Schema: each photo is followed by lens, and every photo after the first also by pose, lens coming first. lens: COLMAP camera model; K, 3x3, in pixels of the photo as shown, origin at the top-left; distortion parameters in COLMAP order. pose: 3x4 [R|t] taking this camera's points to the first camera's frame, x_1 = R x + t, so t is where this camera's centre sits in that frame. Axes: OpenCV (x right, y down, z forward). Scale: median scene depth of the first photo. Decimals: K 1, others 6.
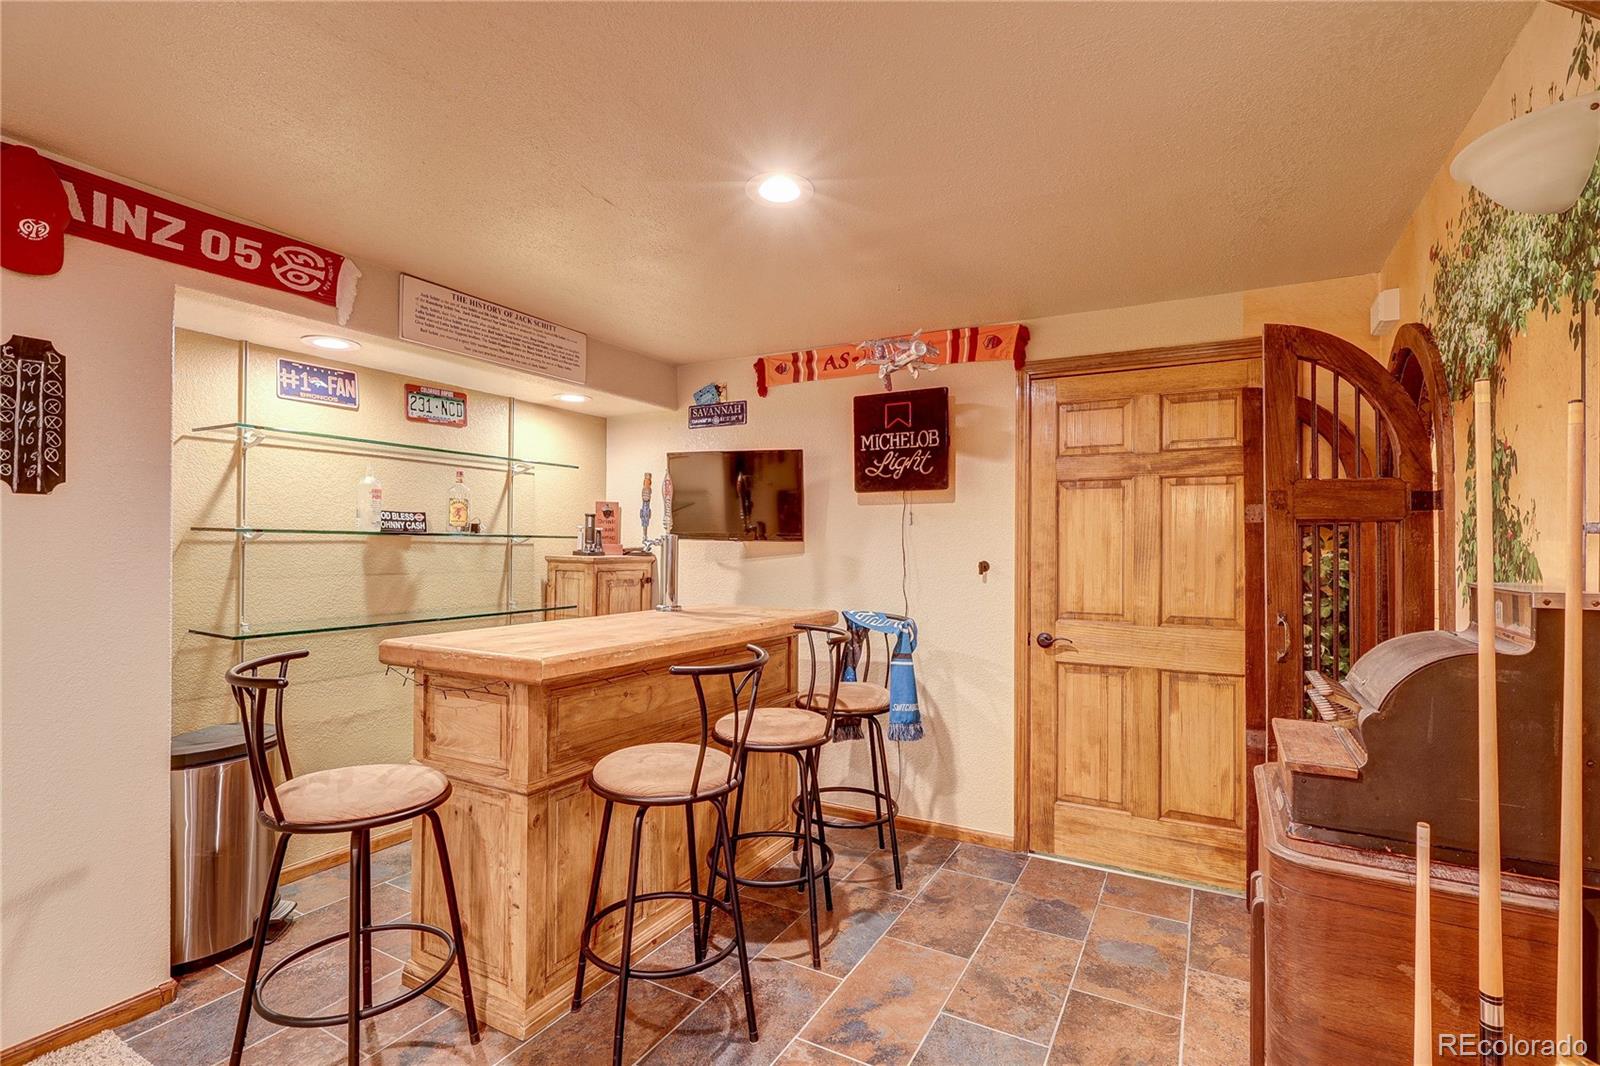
lens RADIAL K [[764.9, 0, 791.3], [0, 764.9, 540.8], [0, 0, 1]] dist [0.000792, -0.001708]
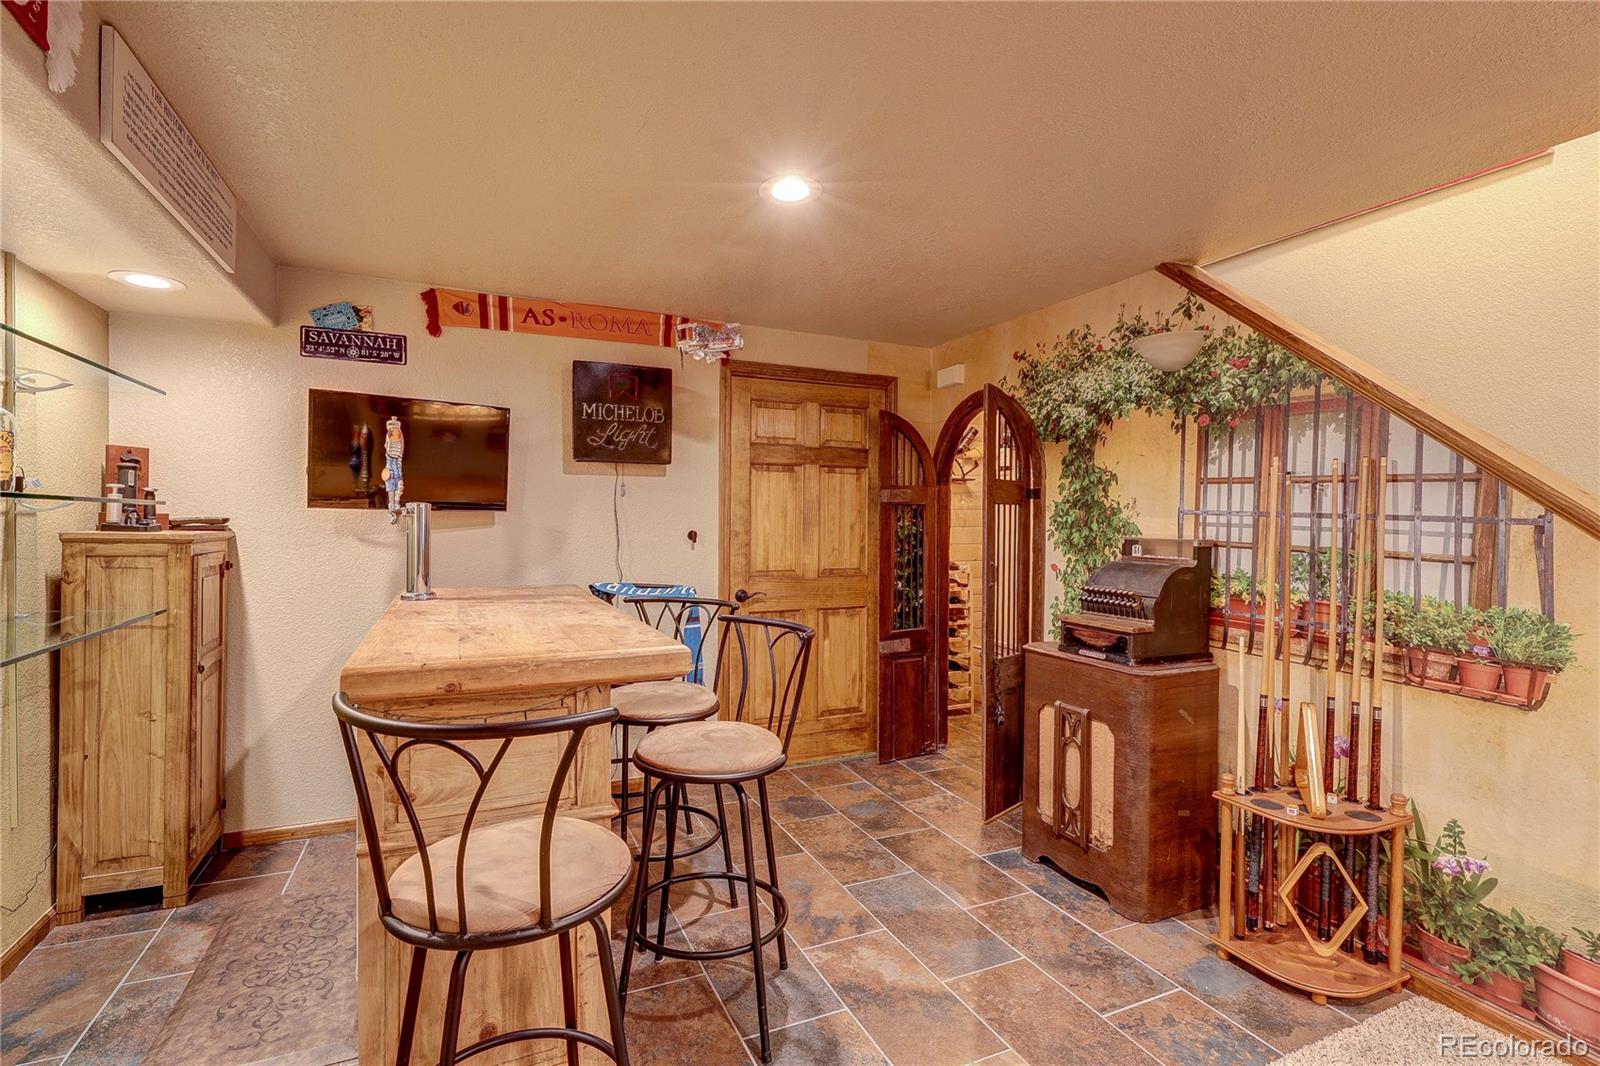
lens RADIAL K [[764.9, 0, 836.9], [0, 764.9, 530.1], [0, 0, 1]] dist [0.000792, -0.001708]
pose [[0.565416, -0.015079, 0.824668, -0.557526], [-0.008548, 0.999672, 0.024140, -0.003057], [-0.824762, -0.020698, 0.565101, 0.199841]]
